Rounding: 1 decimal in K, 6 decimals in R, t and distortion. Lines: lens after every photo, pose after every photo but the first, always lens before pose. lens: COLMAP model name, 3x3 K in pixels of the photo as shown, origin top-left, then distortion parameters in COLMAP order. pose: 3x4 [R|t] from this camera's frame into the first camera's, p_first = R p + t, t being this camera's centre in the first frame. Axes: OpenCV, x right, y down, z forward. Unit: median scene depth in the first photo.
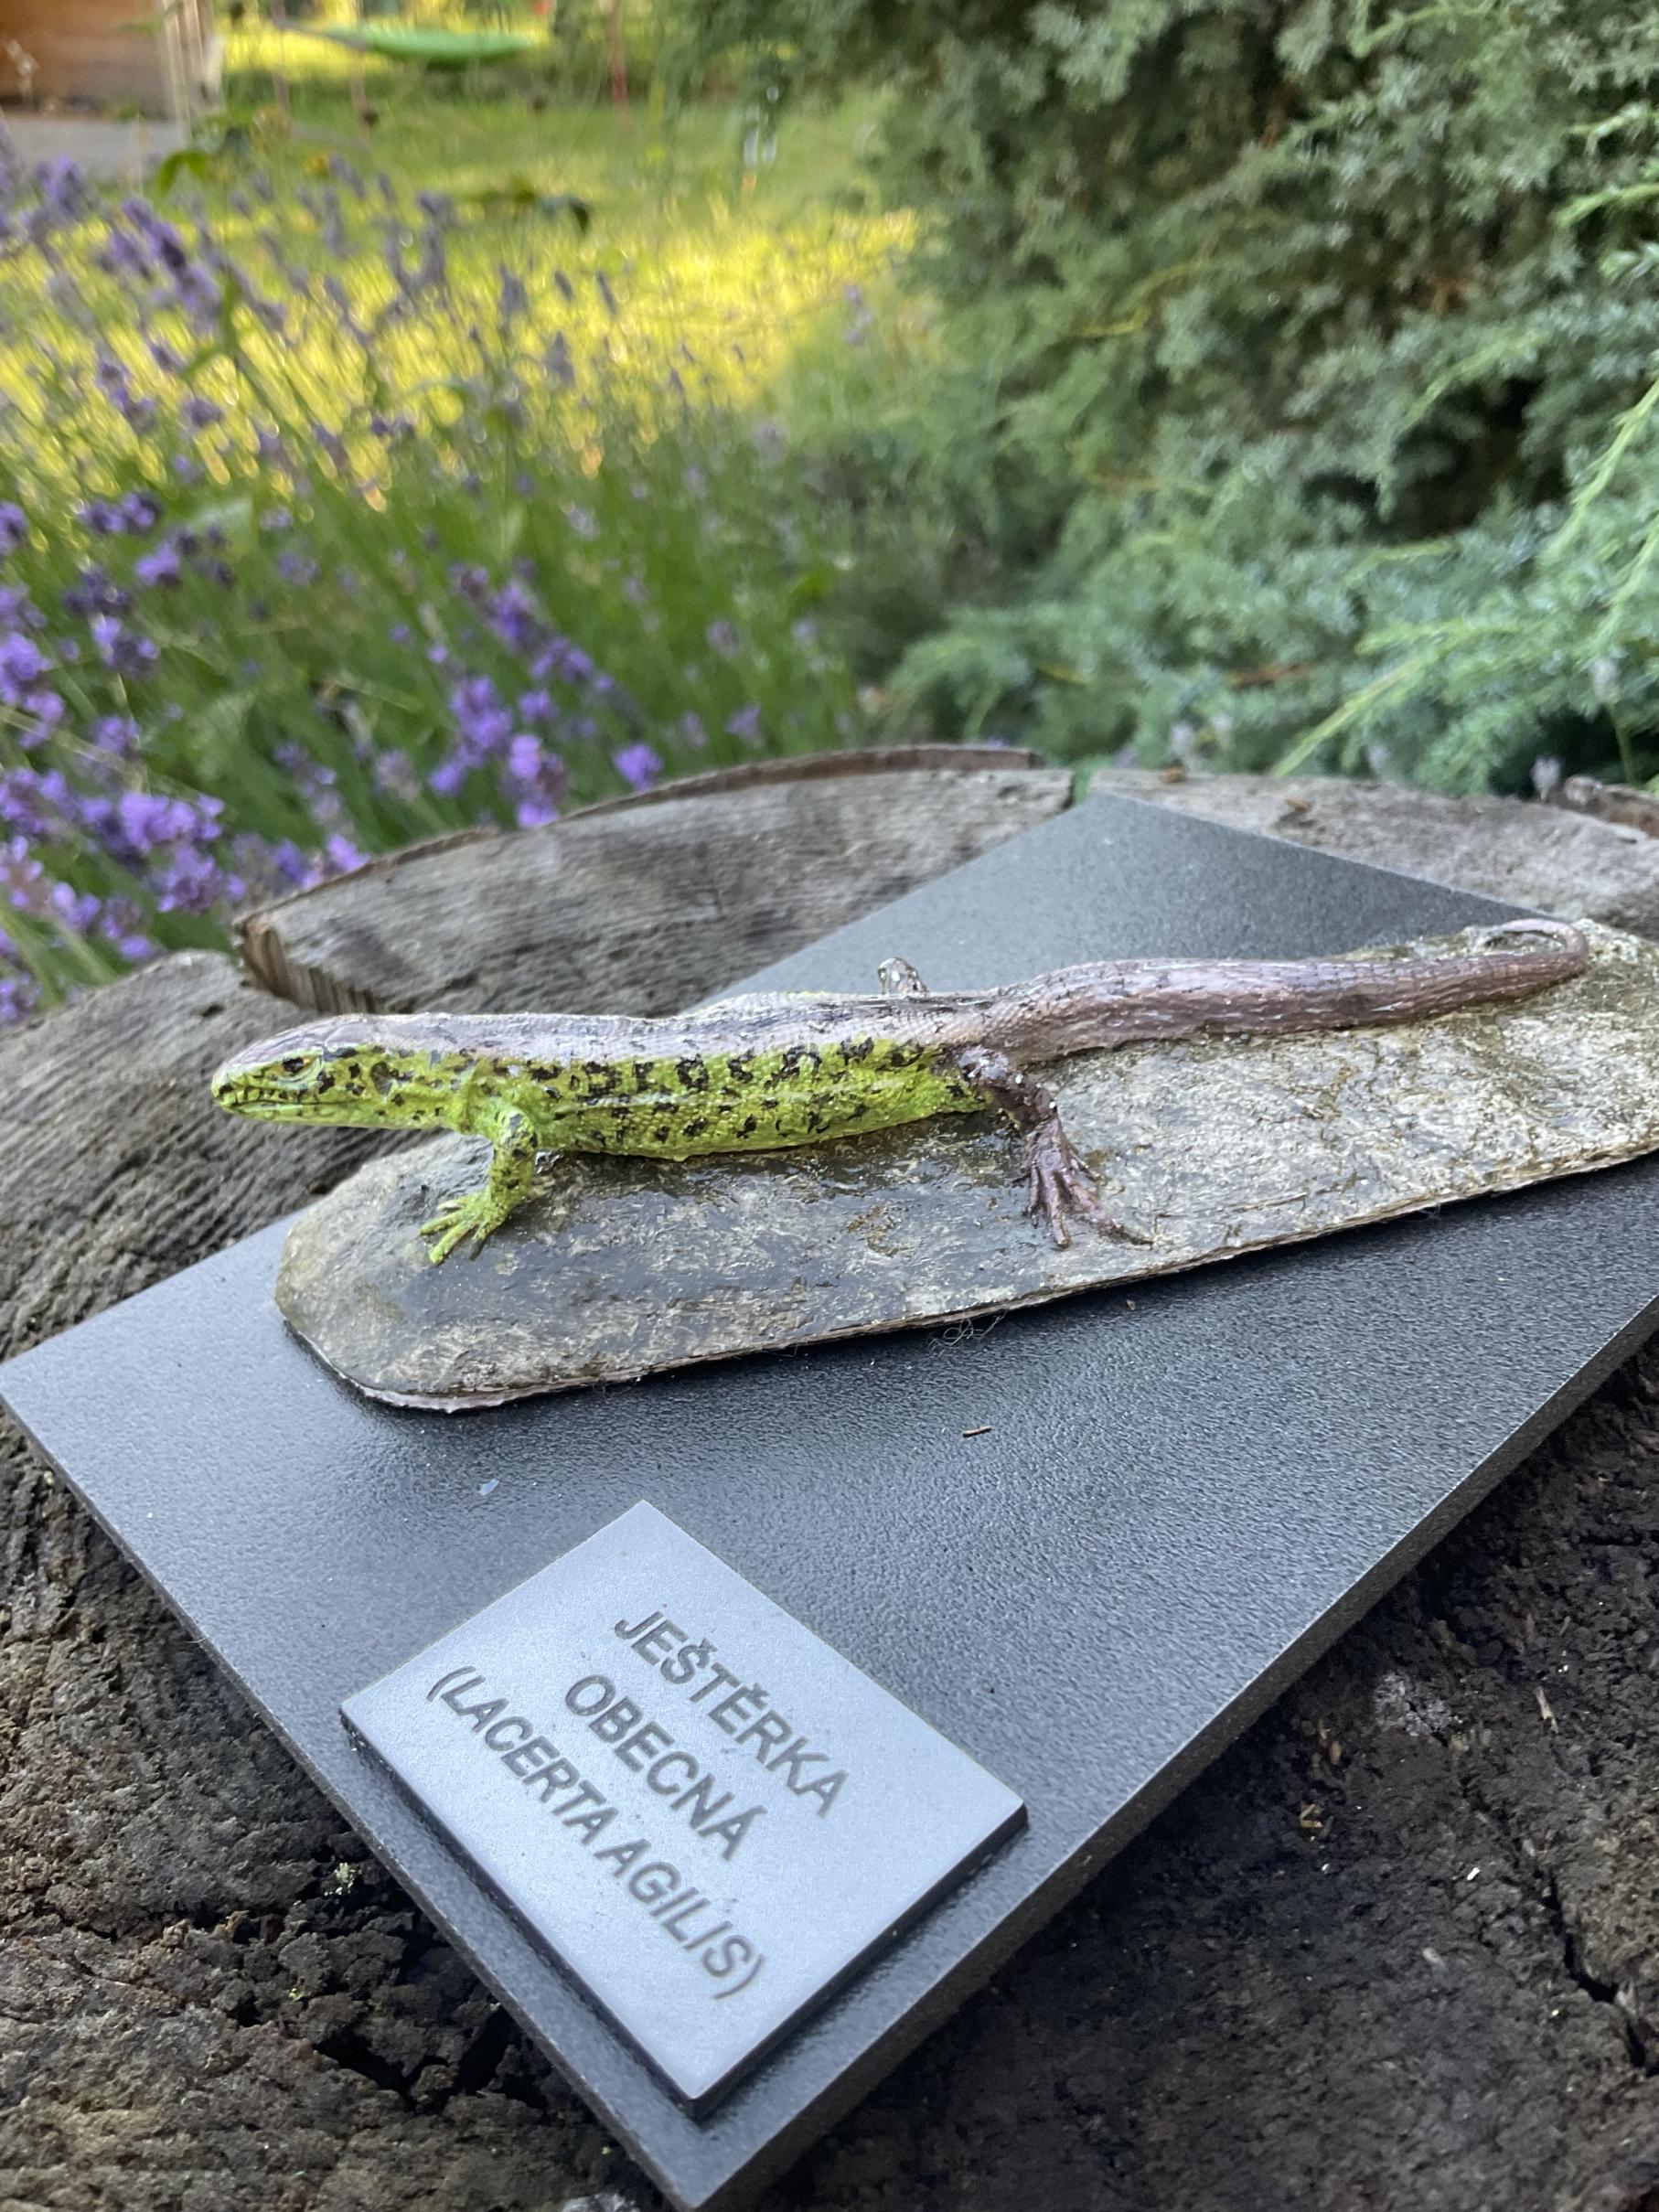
lens RADIAL K [[1876.8, 0, 838.9], [0, 1876.8, 1051.3], [0, 0, 1]] dist [0.104360, -0.221871]
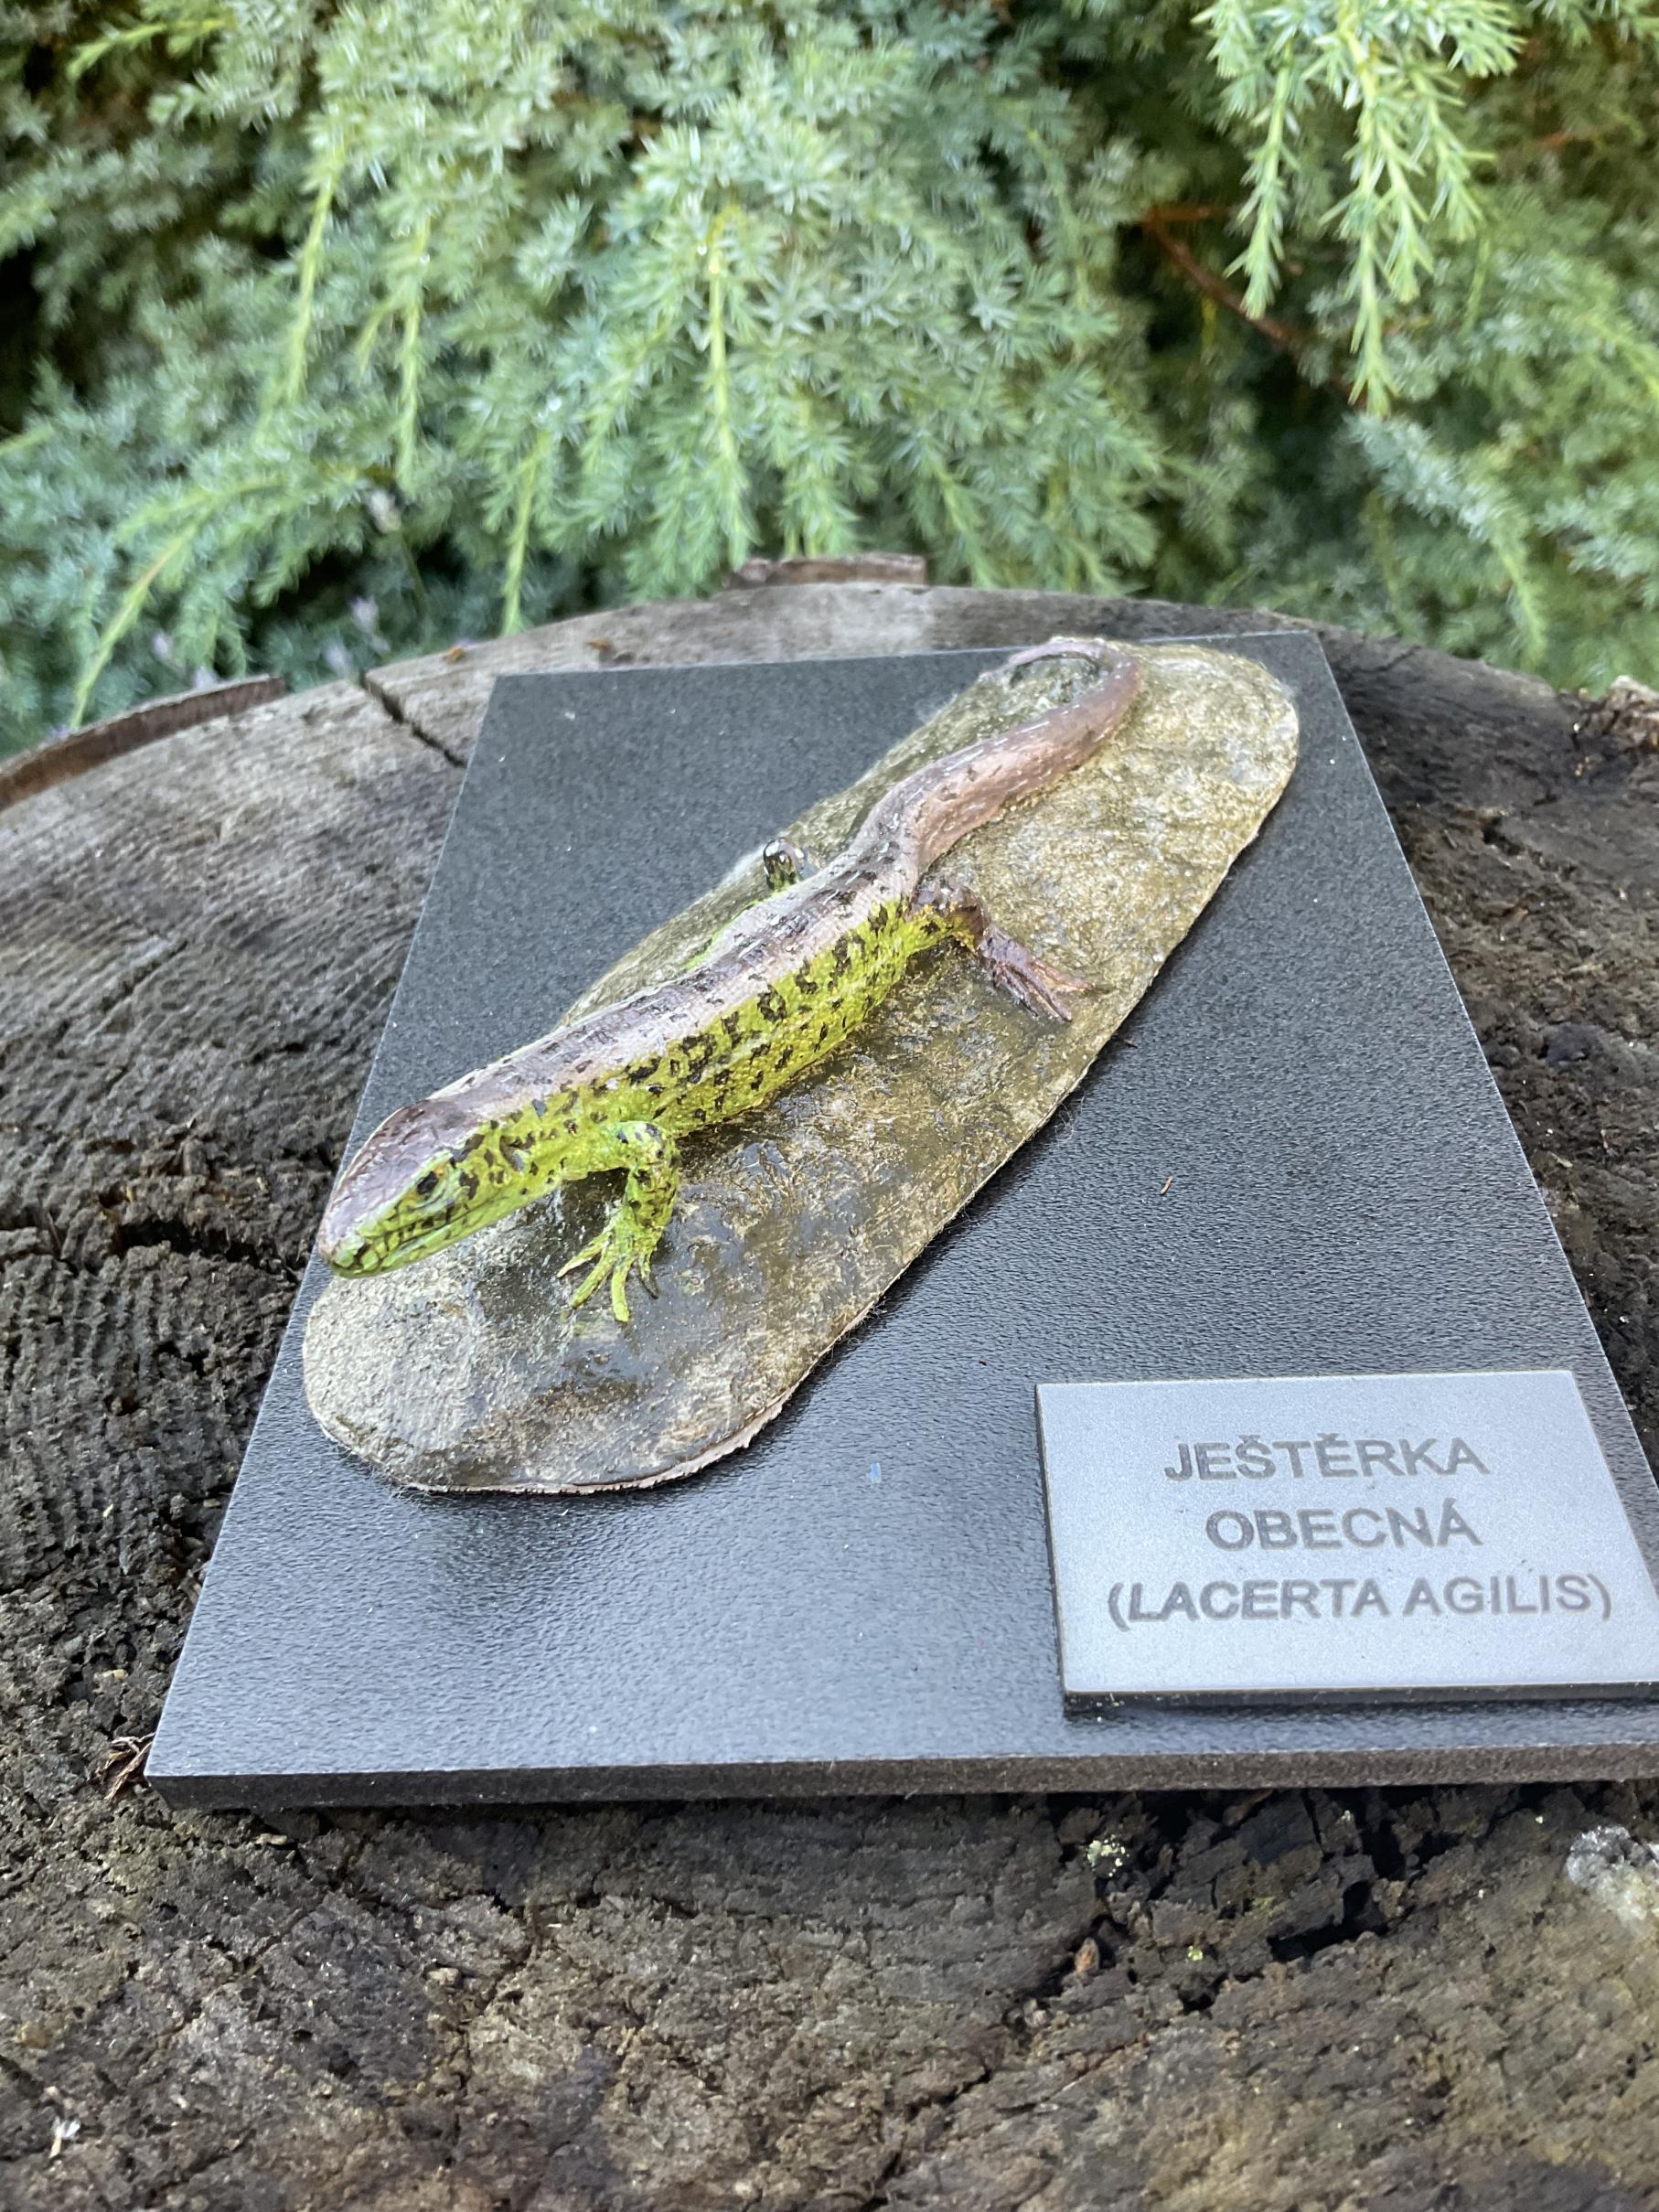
lens RADIAL K [[1876.8, 0, 838.9], [0, 1876.8, 1051.3], [0, 0, 1]] dist [0.104360, -0.221871]
pose [[0.684199, -0.400871, 0.609240, -0.636837], [0.360606, 0.912073, 0.195156, -0.138669], [-0.633904, 0.086170, 0.768596, 0.258226]]
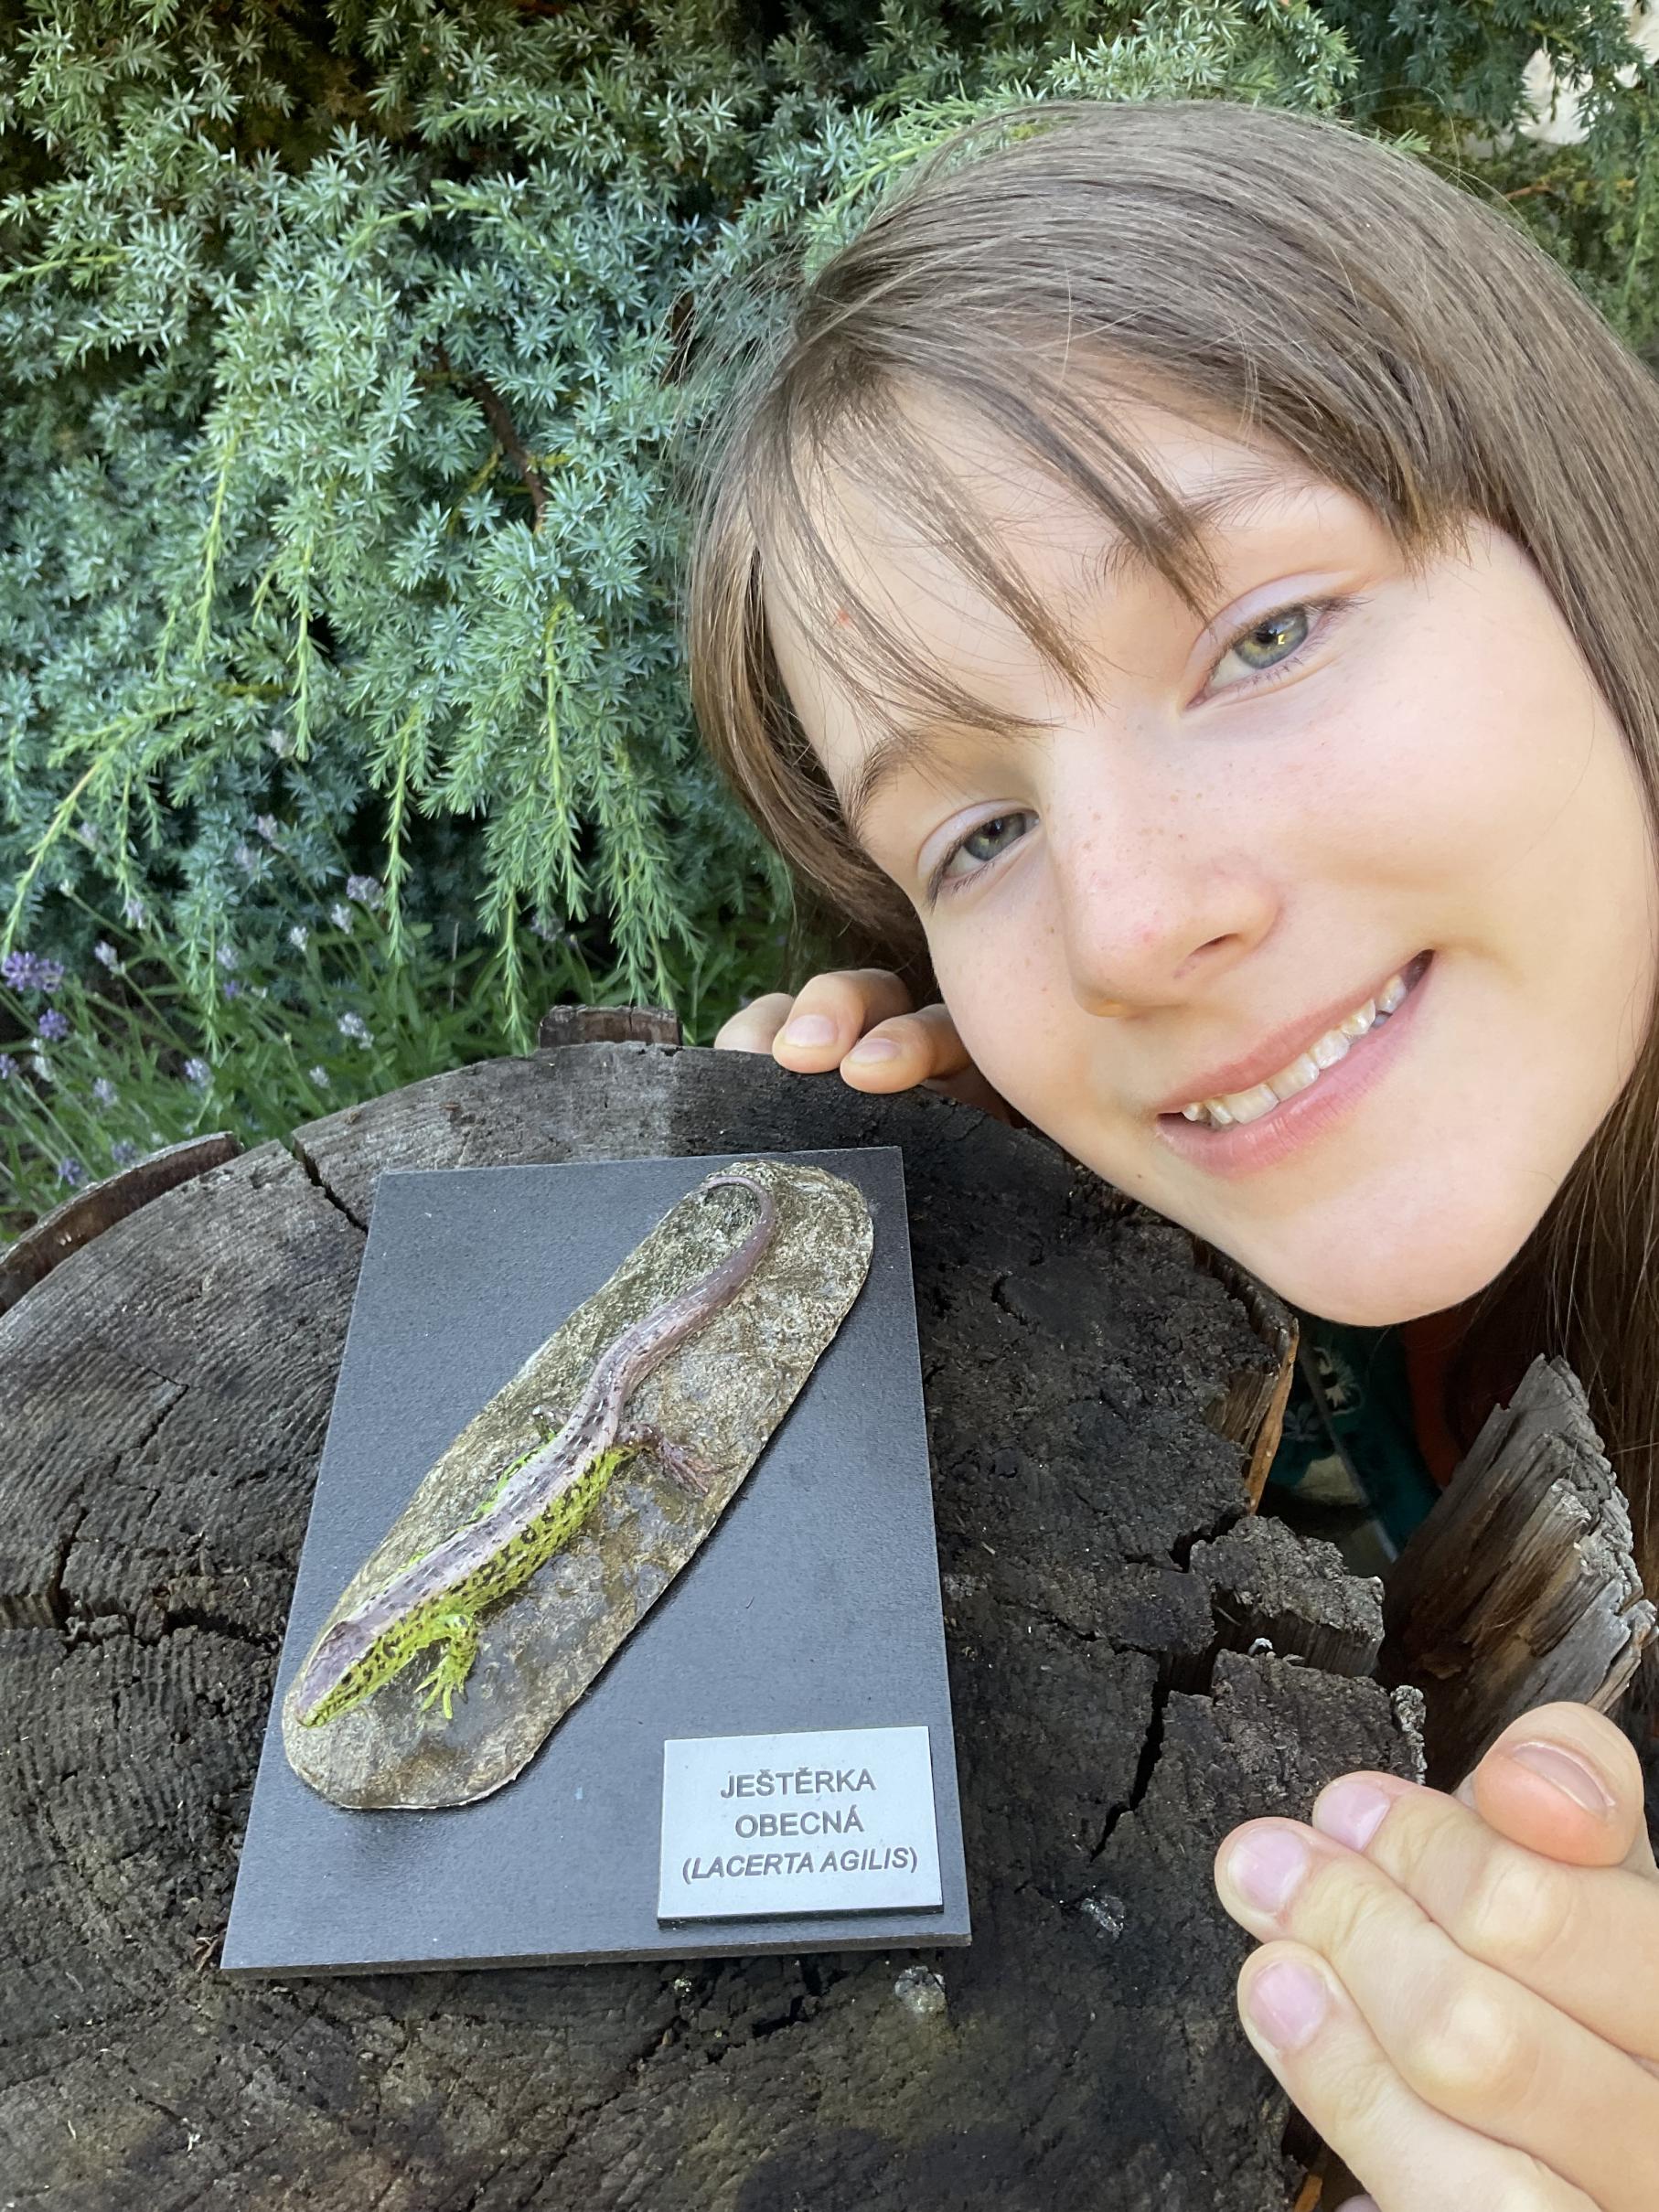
lens RADIAL K [[1822.8, 0, 838.0], [0, 1822.8, 1076.1], [0, 0, 1]] dist [0.087923, -0.178930]
pose [[0.644013, -0.447230, 0.620672, -0.772668], [0.357542, 0.893218, 0.272628, -0.745879], [-0.676322, 0.046341, 0.735147, -0.495602]]
